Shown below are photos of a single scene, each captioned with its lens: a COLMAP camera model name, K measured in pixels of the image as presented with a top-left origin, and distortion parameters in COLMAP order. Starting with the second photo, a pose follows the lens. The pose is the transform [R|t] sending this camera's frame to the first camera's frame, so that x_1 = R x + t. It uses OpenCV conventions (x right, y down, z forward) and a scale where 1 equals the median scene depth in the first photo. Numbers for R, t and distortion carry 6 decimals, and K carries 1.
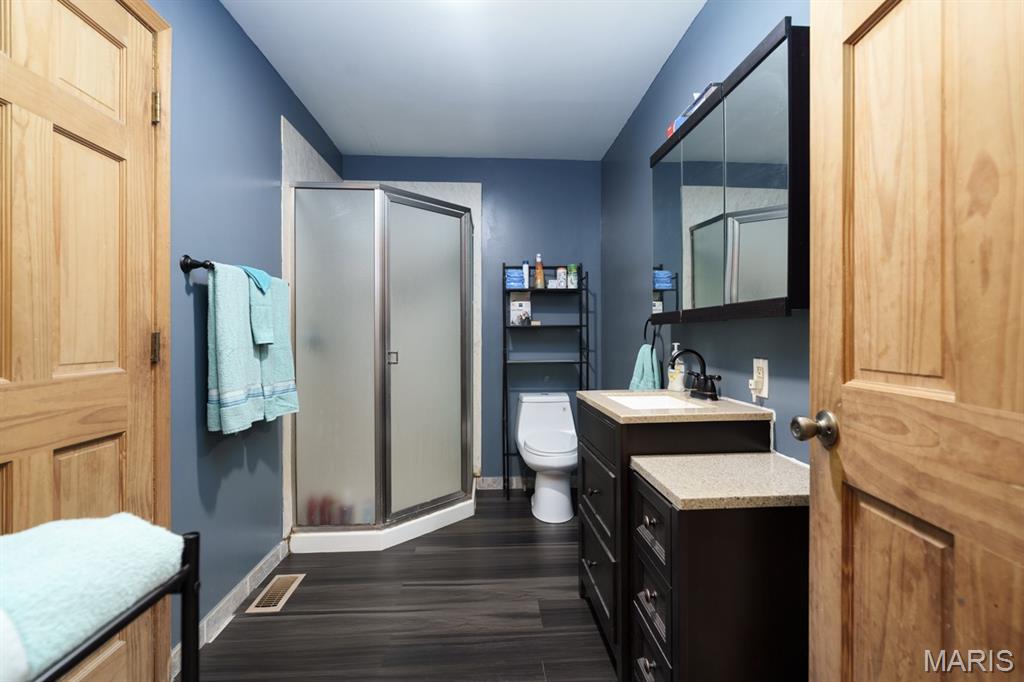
lens RADIAL K [[481.0, 0, 518.3], [0, 481.0, 335.3], [0, 0, 1]] dist [-0.008661, -0.001064]
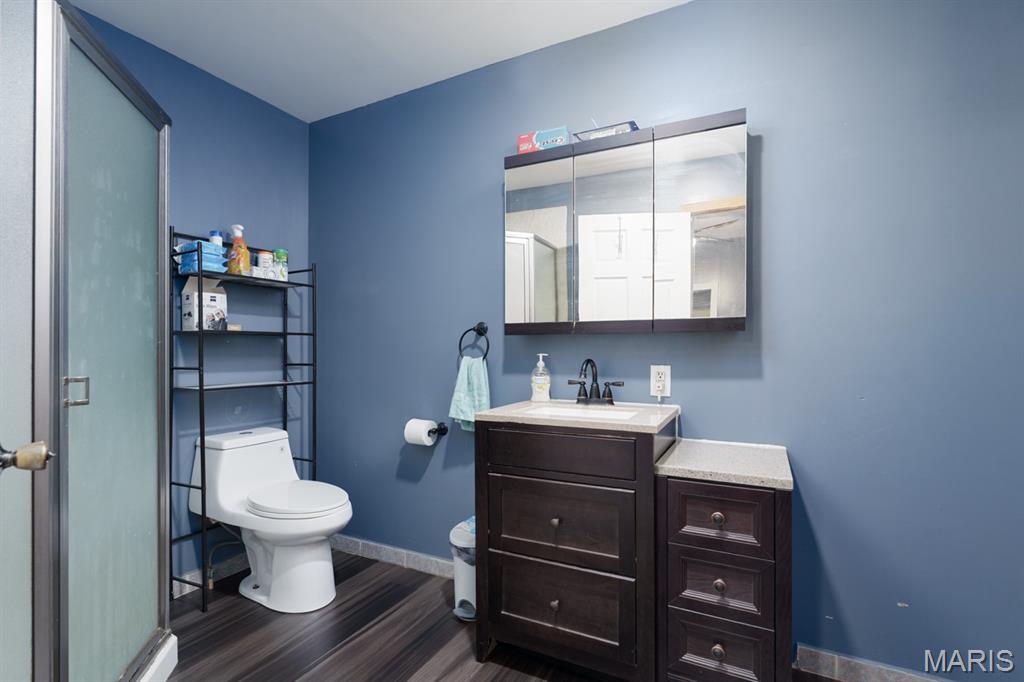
lens RADIAL K [[481.0, 0, 513.9], [0, 481.0, 347.6], [0, 0, 1]] dist [-0.008661, -0.001064]
pose [[0.496331, 0.007766, 0.868099, -0.348363], [-0.001438, 0.999966, -0.008123, 0.007000], [-0.868132, 0.002784, 0.496325, 0.338568]]
